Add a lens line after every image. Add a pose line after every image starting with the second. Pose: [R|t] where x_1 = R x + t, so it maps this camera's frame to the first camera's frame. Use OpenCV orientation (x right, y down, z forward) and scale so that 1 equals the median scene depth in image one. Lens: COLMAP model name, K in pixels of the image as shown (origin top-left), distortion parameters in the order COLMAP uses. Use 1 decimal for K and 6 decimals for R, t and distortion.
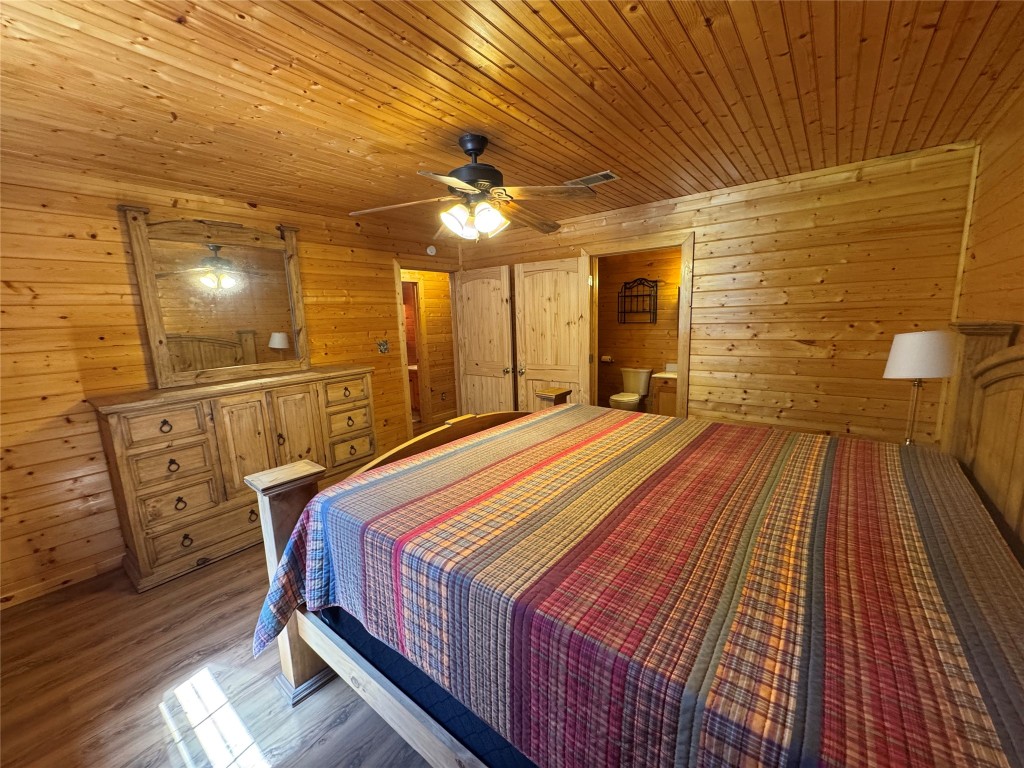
lens RADIAL K [[409.8, 0, 504.3], [0, 409.8, 391.9], [0, 0, 1]] dist [-0.005521, 0.001338]
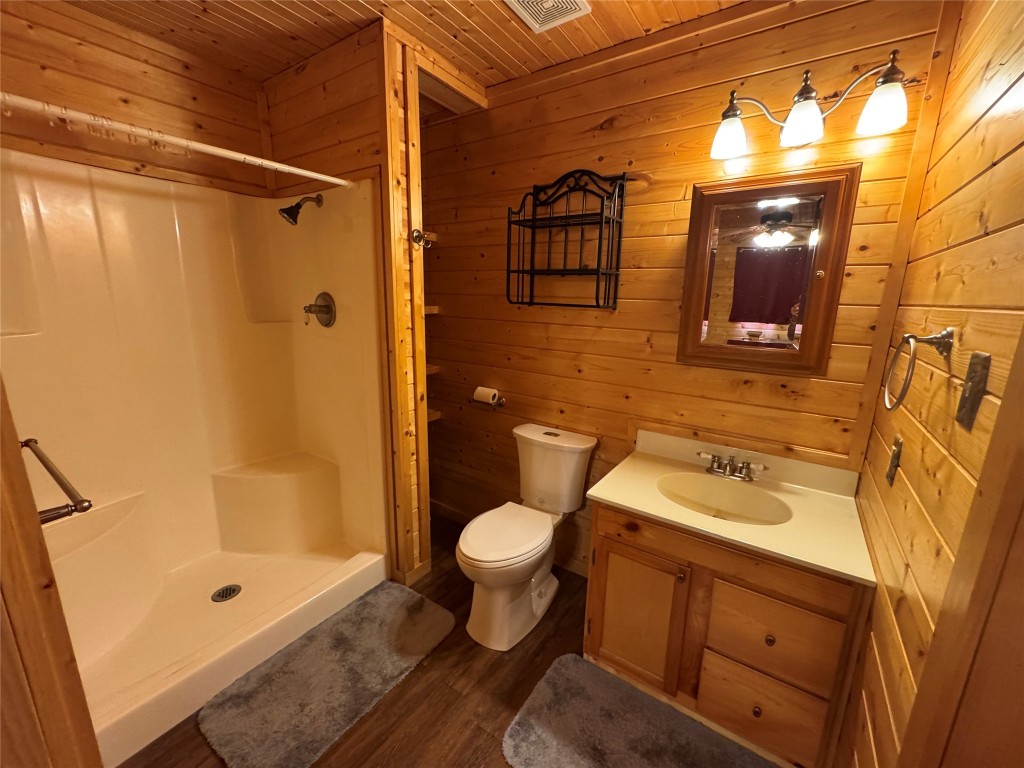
lens RADIAL K [[409.8, 0, 511.7], [0, 409.8, 381.4], [0, 0, 1]] dist [-0.005521, 0.001338]
pose [[0.995817, 0.042565, 0.080856, 0.262154], [-0.045461, 0.998376, 0.034324, -0.116952], [-0.079264, -0.037857, 0.996135, 0.672198]]
